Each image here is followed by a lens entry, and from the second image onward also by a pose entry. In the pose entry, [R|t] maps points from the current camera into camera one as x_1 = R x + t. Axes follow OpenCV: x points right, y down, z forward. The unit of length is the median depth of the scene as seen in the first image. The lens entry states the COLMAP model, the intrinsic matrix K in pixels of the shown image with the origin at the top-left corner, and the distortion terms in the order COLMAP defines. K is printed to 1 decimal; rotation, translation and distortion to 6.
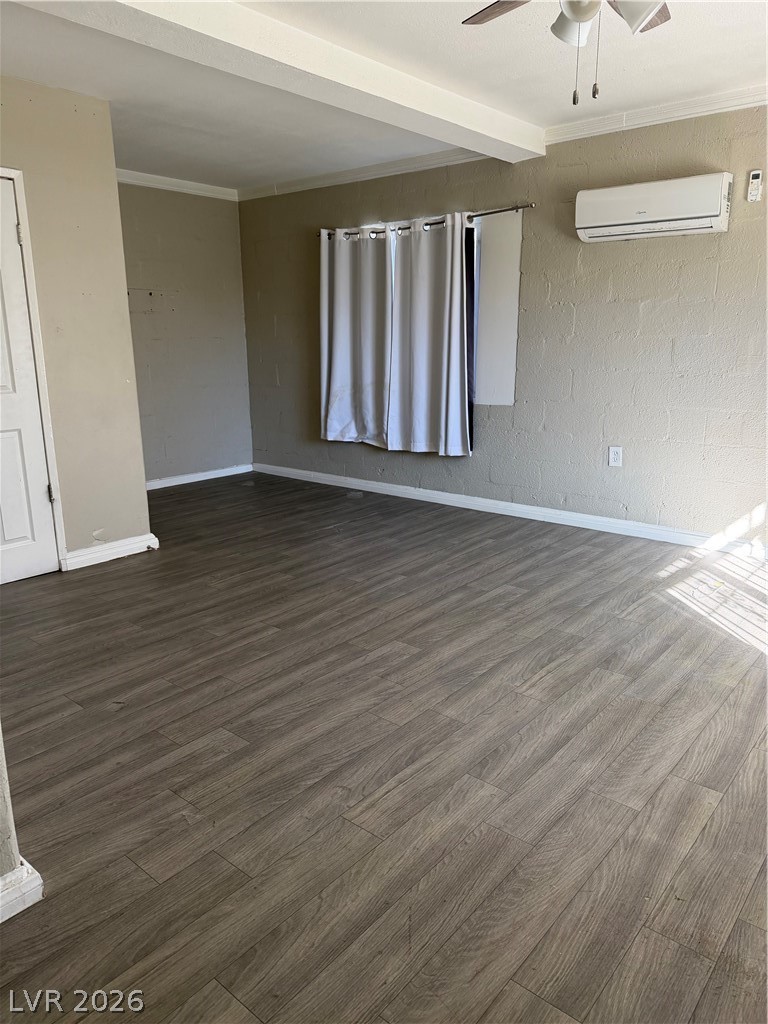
lens RADIAL K [[726.1, 0, 384.0], [0, 726.1, 512.0], [0, 0, 1]] dist [0.056338, -0.001106]
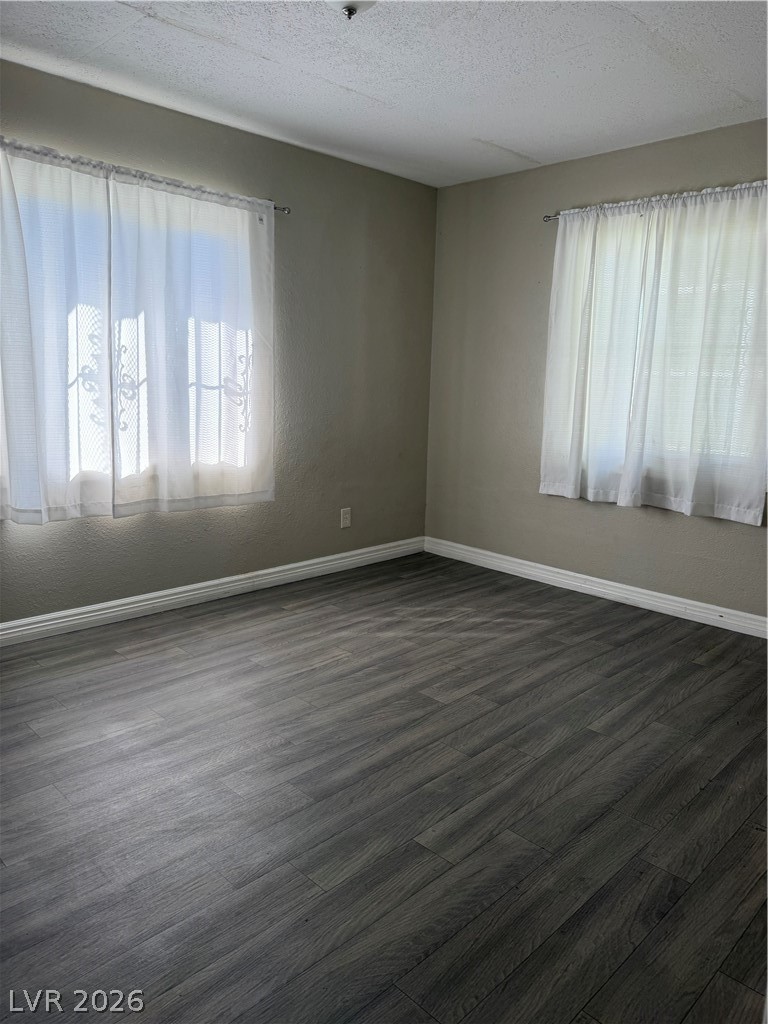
lens RADIAL K [[726.1, 0, 384.0], [0, 726.1, 512.0], [0, 0, 1]] dist [0.056338, -0.001106]
pose [[-0.995528, -0.033894, 0.088177, -0.225295], [0.006197, 0.907973, 0.418982, -0.493725], [-0.094264, 0.417655, -0.903703, 2.018806]]
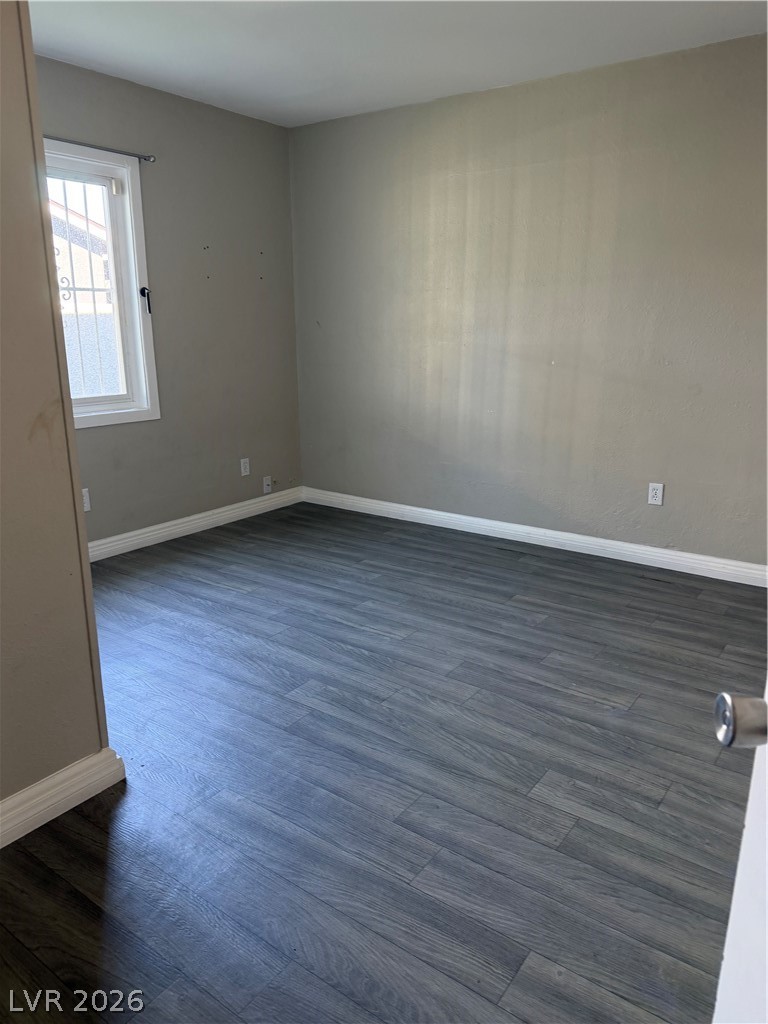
lens RADIAL K [[726.1, 0, 384.0], [0, 726.1, 512.0], [0, 0, 1]] dist [0.056338, -0.001106]
pose [[-0.066922, -0.249171, 0.966145, -0.975882], [0.234736, 0.937205, 0.257966, -0.268663], [-0.969753, 0.244053, -0.004230, 1.128400]]
